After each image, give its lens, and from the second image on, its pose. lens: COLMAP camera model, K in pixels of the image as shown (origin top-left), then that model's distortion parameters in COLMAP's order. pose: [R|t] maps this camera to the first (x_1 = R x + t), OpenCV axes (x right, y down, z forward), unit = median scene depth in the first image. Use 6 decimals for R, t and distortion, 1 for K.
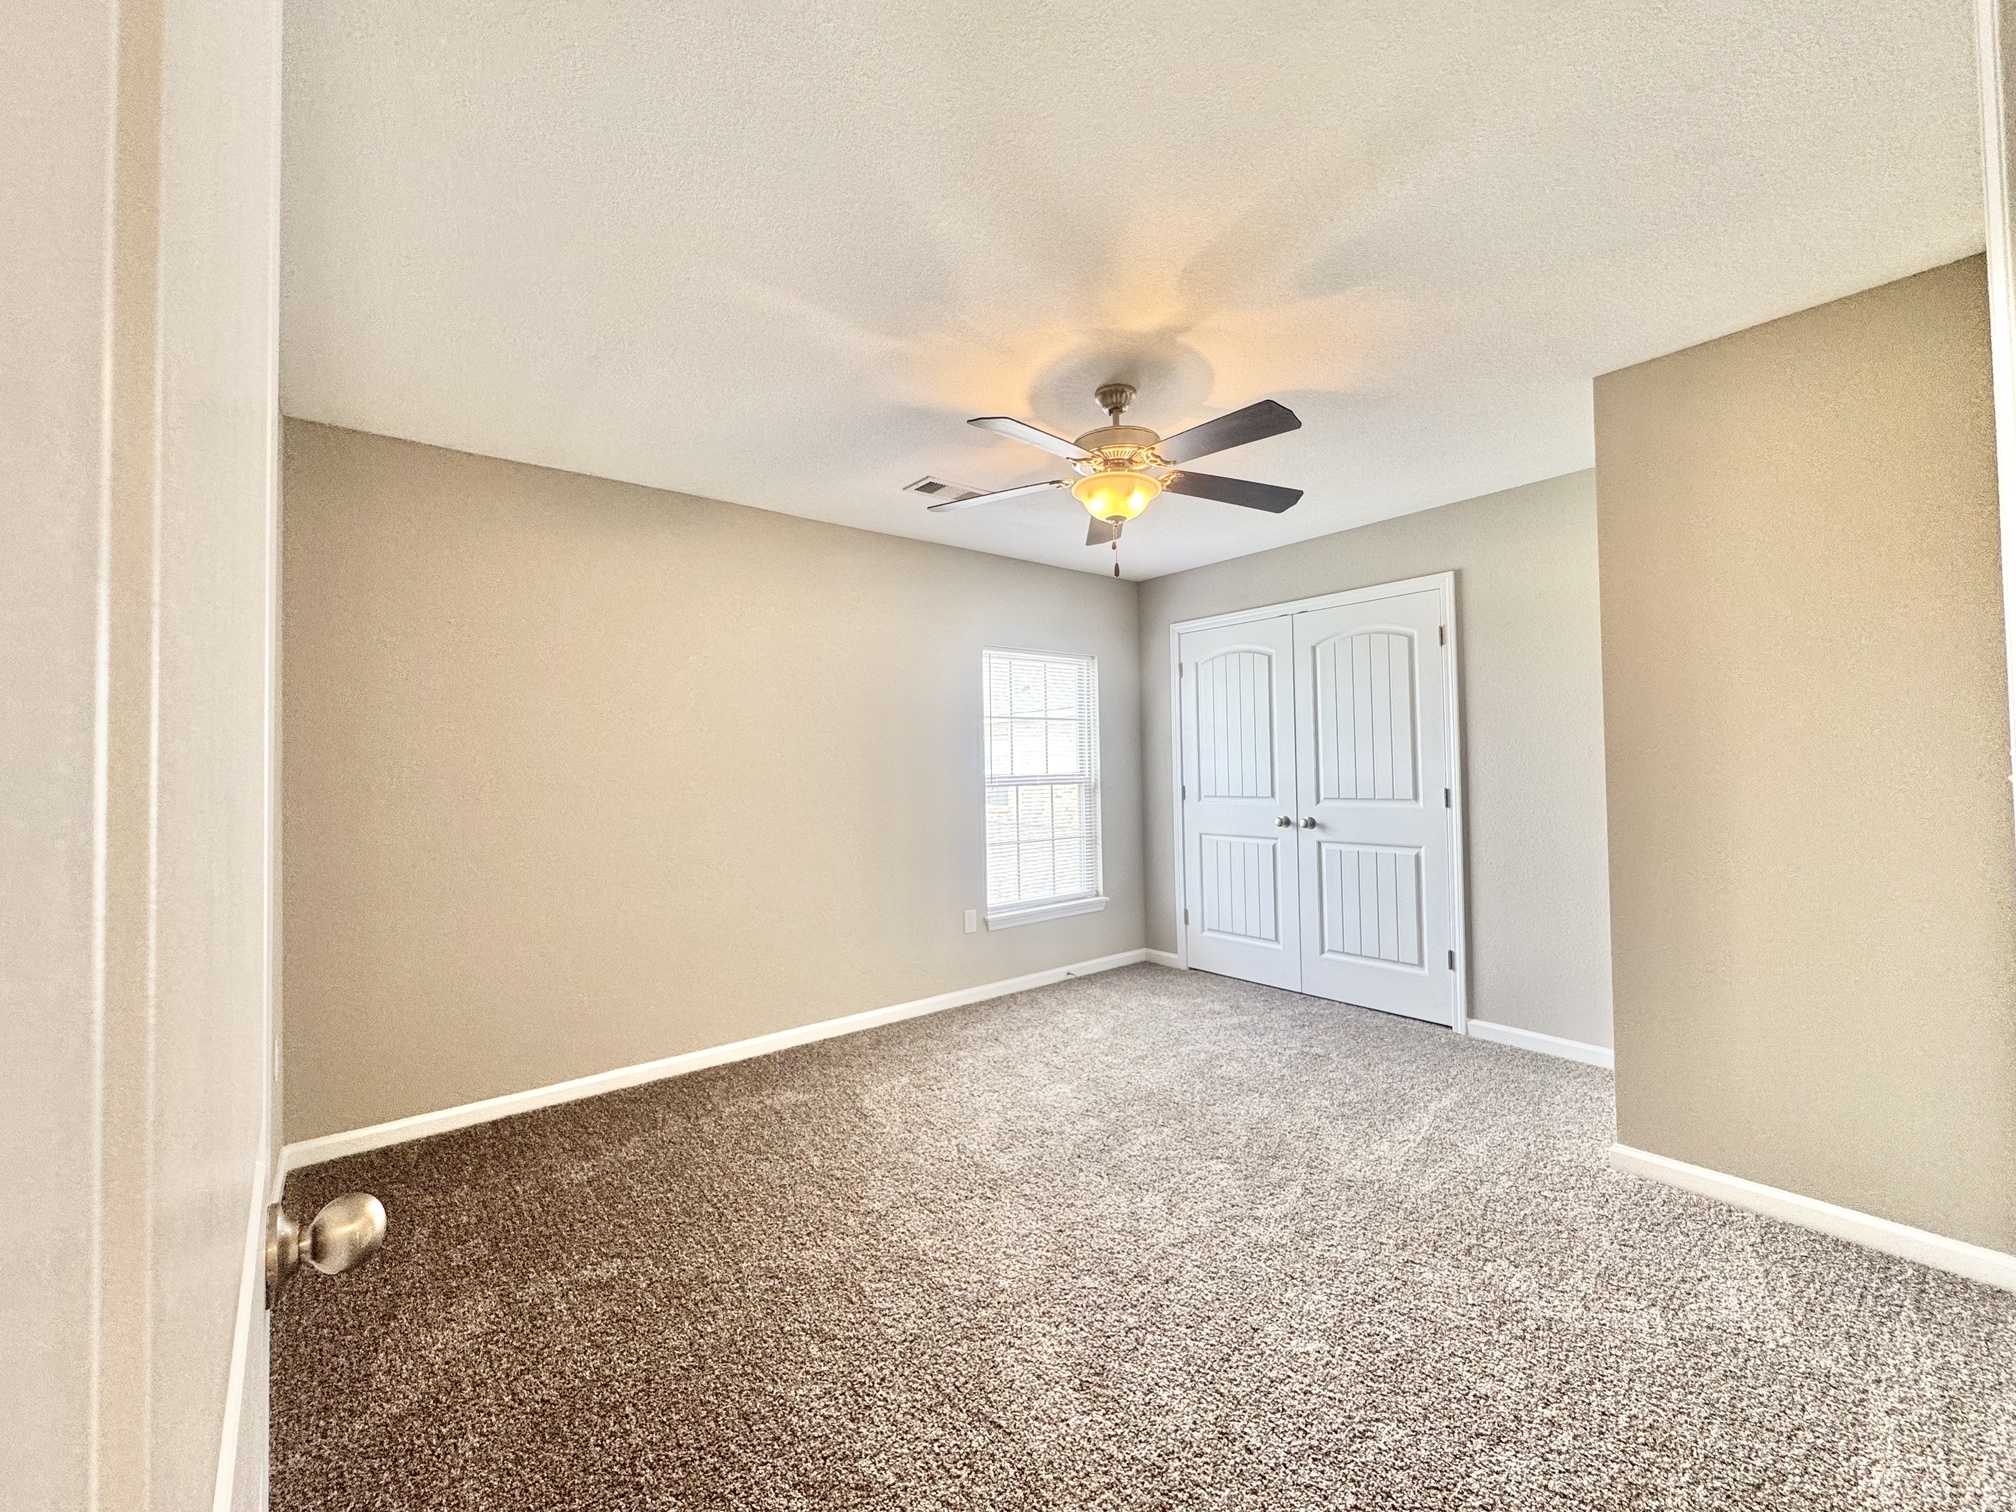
lens RADIAL K [[804.1, 0, 1010.6], [0, 804.1, 742.4], [0, 0, 1]] dist [-0.004101, 0.000982]
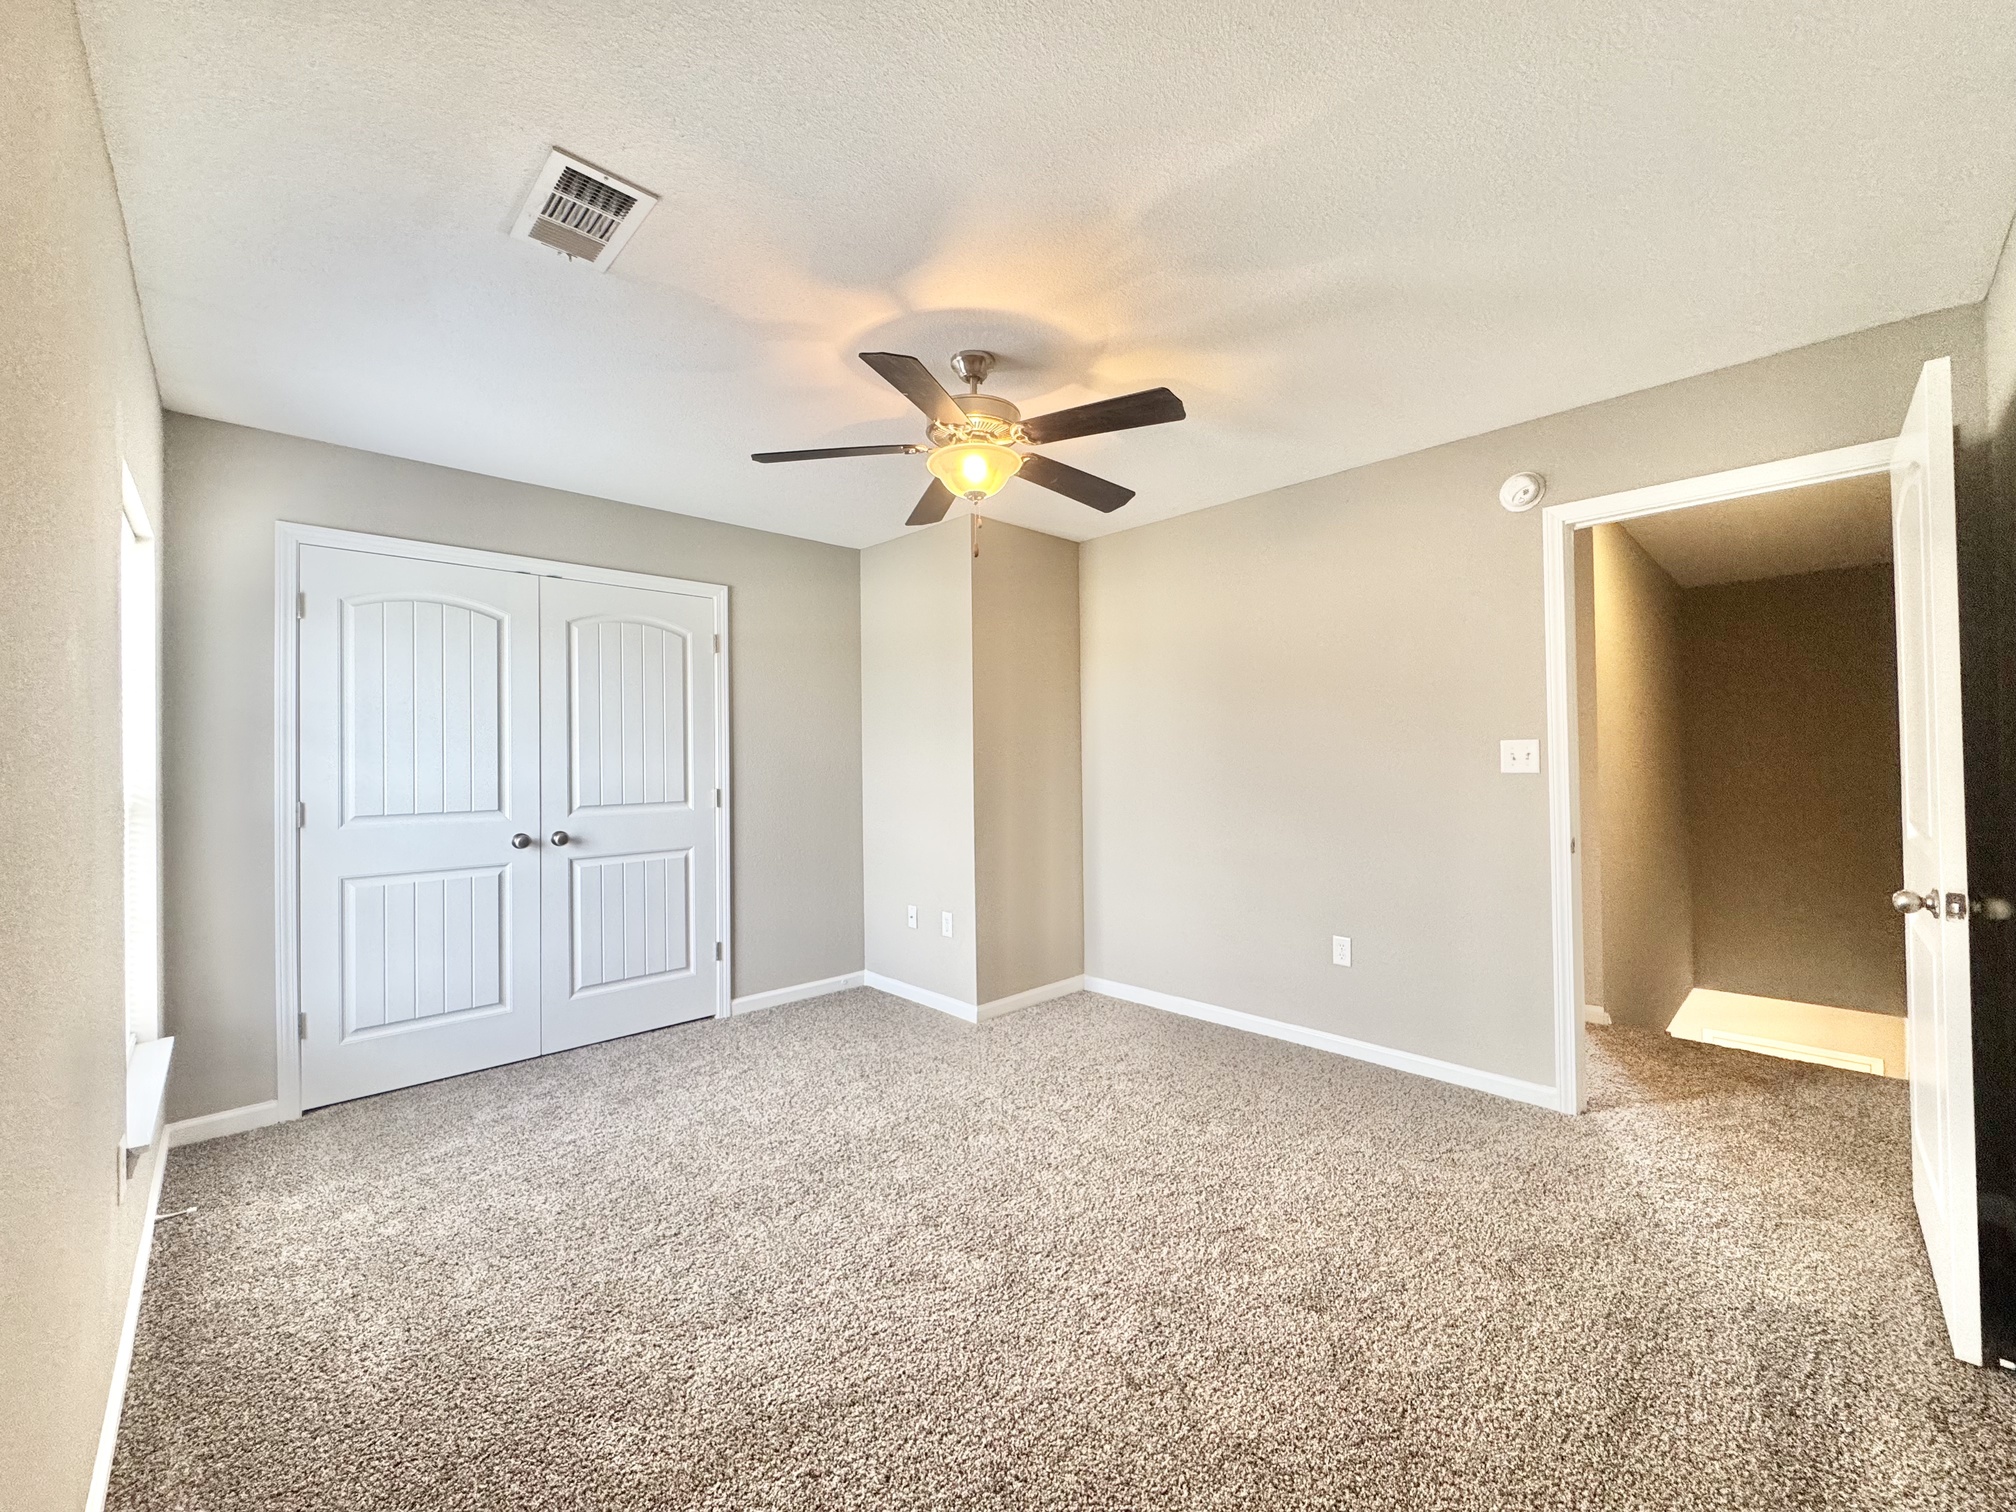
lens RADIAL K [[804.1, 0, 1006.0], [0, 804.1, 744.0], [0, 0, 1]] dist [-0.004101, 0.000982]
pose [[-0.080977, 0.035463, 0.996085, -0.549976], [-0.017802, 0.999156, -0.037020, 0.031325], [-0.996557, -0.020730, -0.080278, 0.718486]]
